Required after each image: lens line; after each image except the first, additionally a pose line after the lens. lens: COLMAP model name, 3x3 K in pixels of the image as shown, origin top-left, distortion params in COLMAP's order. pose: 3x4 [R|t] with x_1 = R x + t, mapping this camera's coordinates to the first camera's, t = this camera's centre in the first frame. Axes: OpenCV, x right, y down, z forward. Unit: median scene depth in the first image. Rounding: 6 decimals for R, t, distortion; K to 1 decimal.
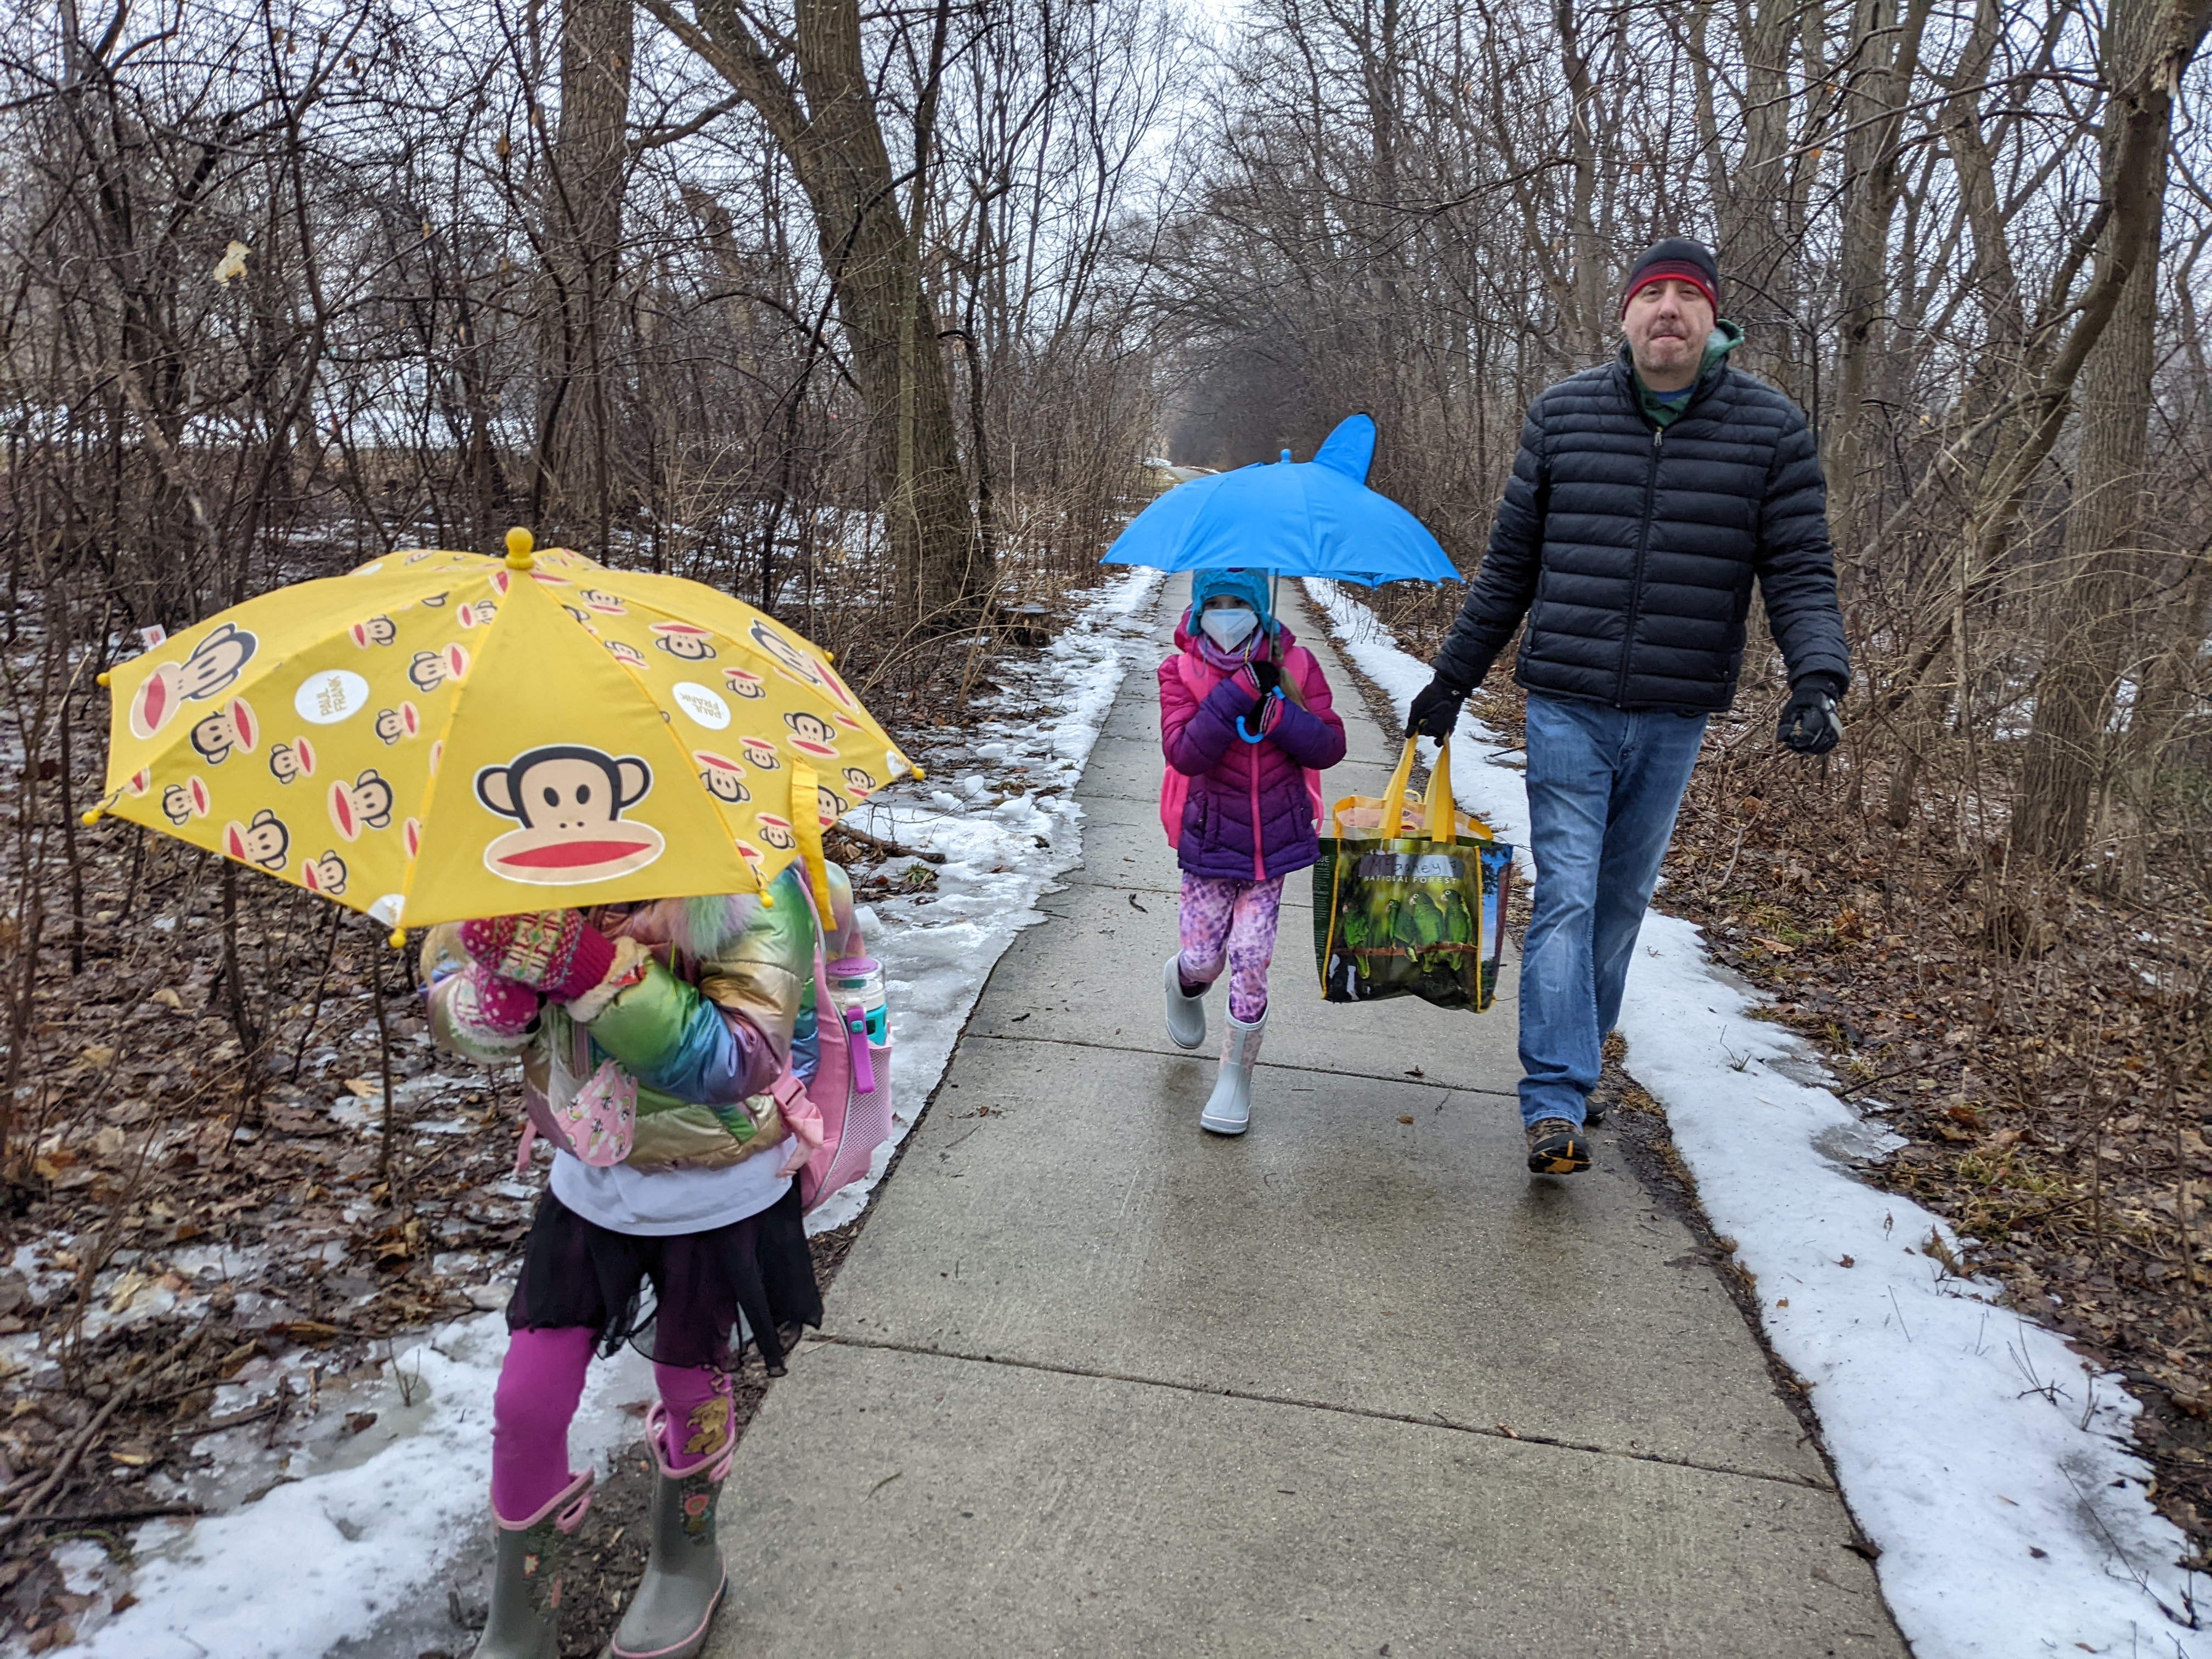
lens RADIAL K [[1697.9, 0, 1106.0], [0, 1697.9, 829.5], [0, 0, 1]] dist [0.062584, -0.145491]
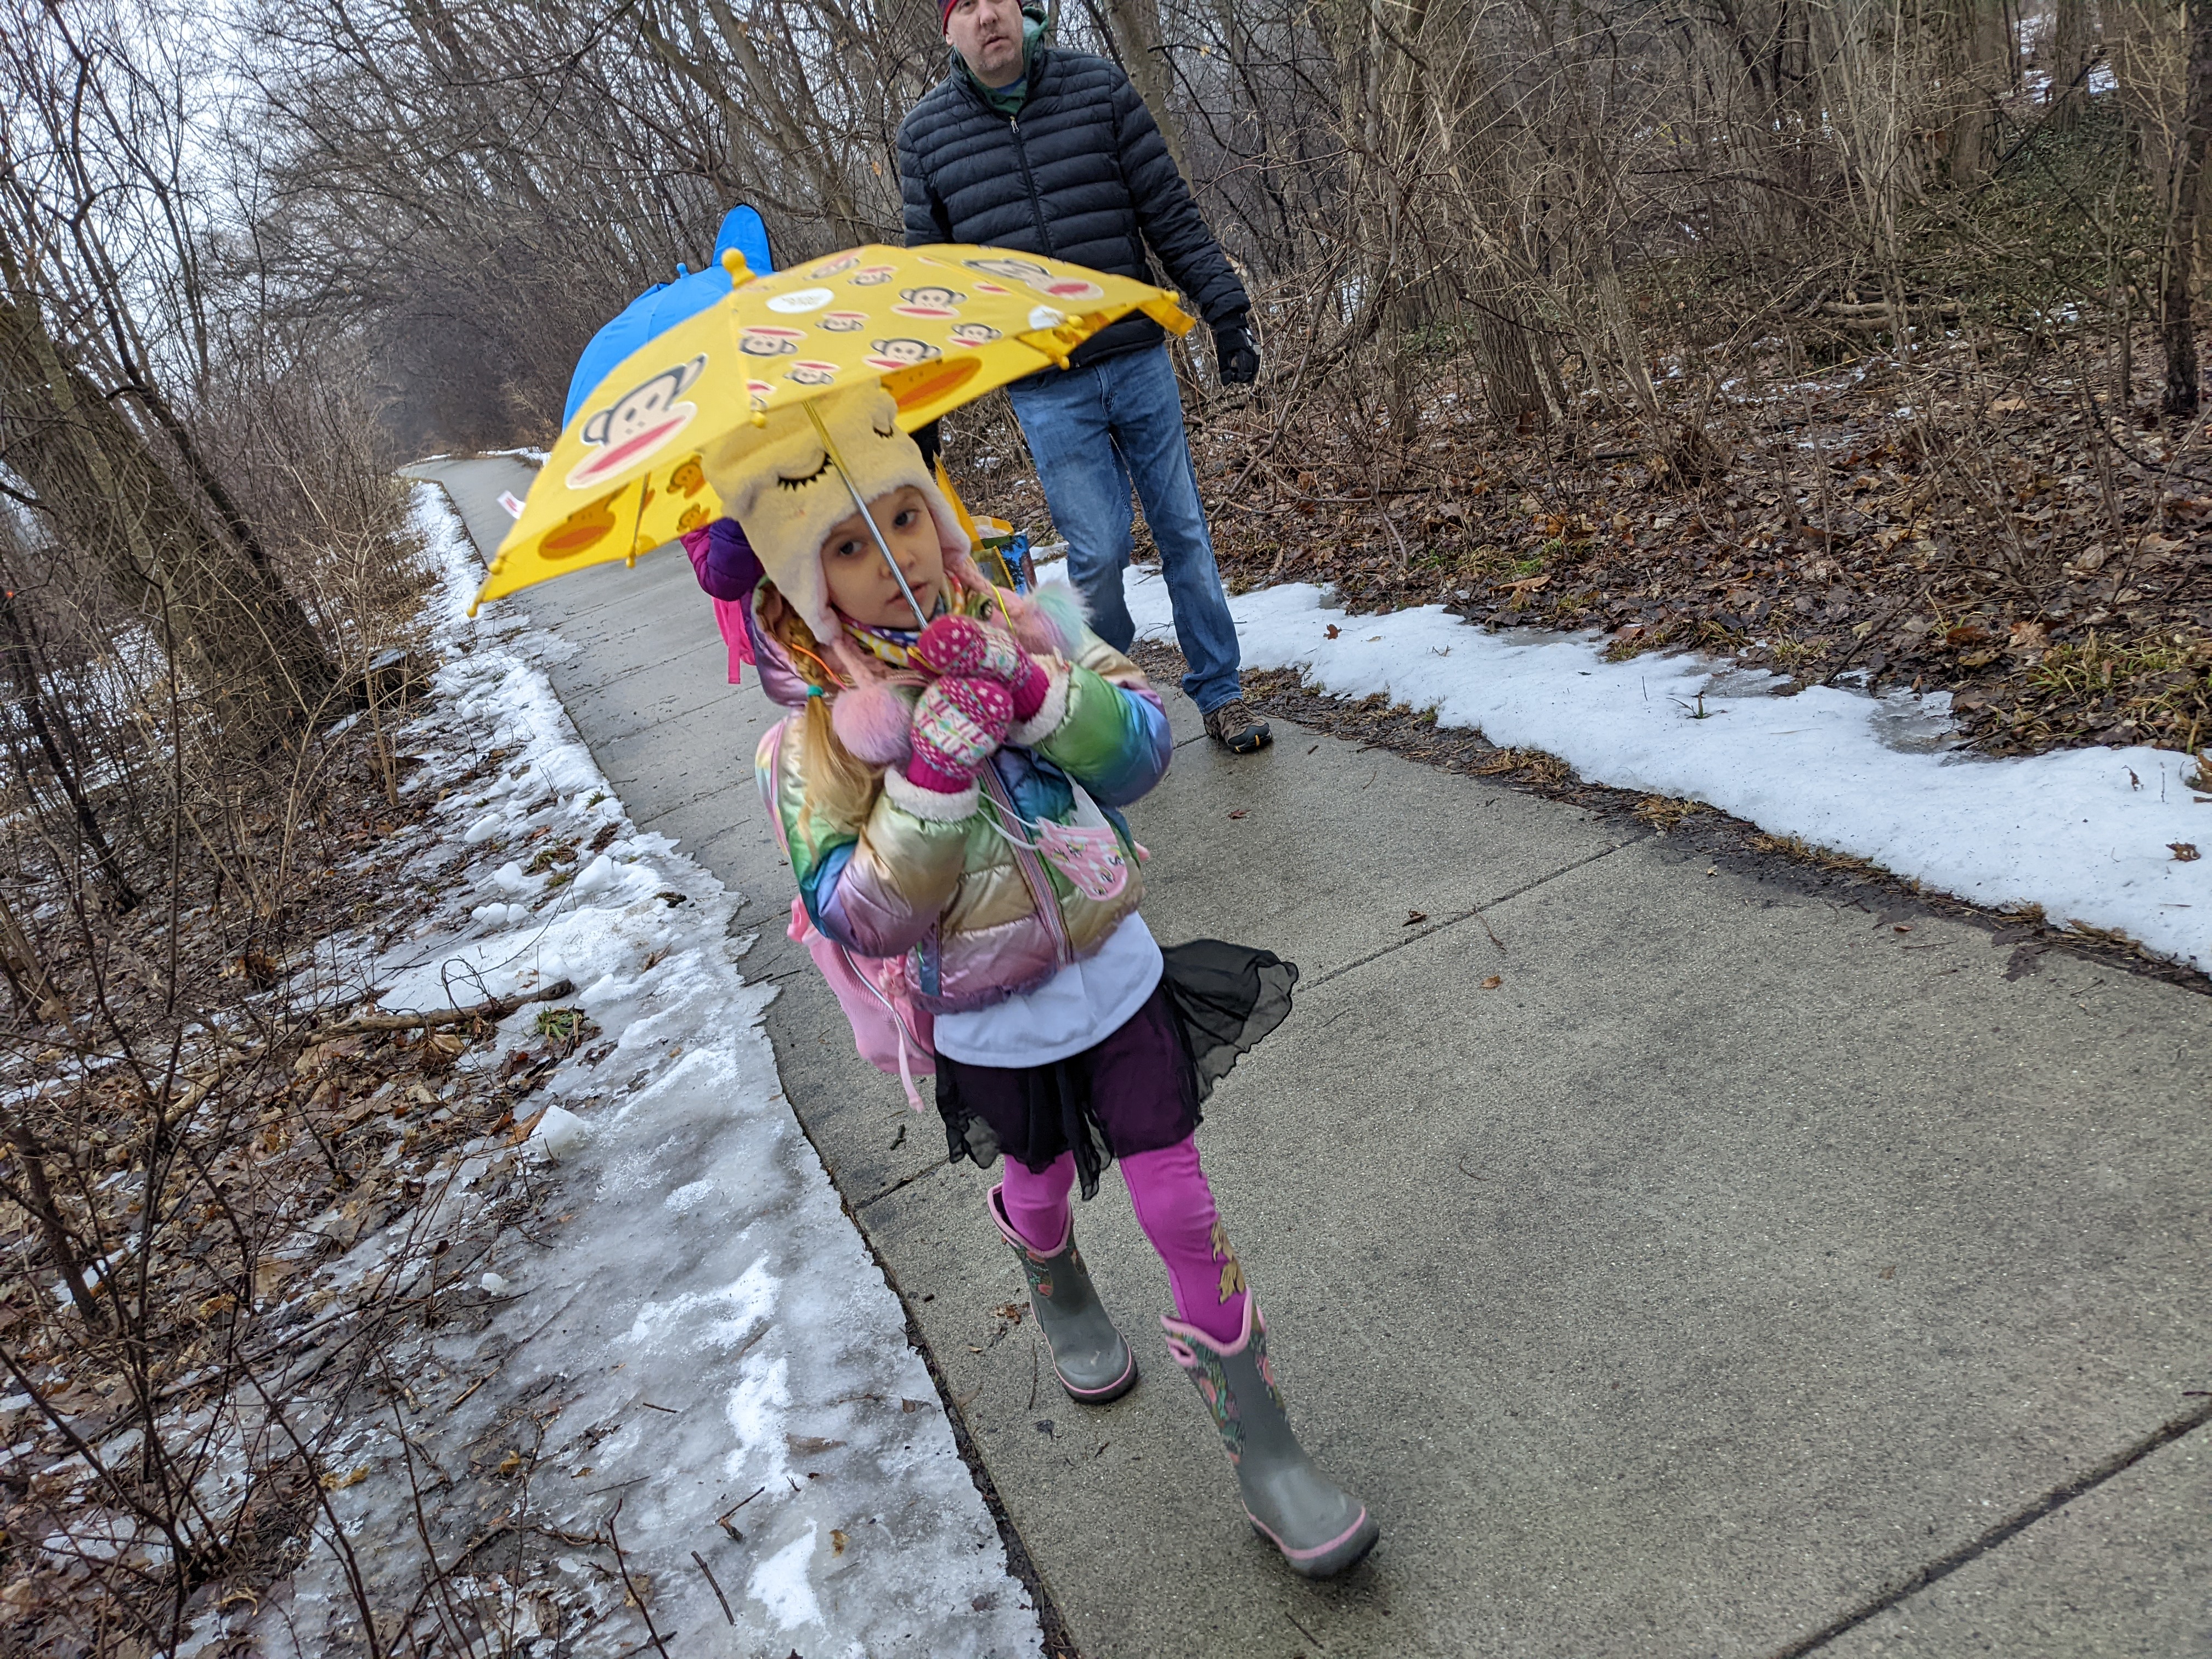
lens RADIAL K [[1697.9, 0, 1106.0], [0, 1697.9, 829.5], [0, 0, 1]] dist [0.062584, -0.145491]
pose [[0.826347, -0.480388, 0.293902, -0.074056], [0.458069, 0.876937, 0.145443, -0.035046], [-0.327602, 0.014441, 0.944705, 0.201796]]
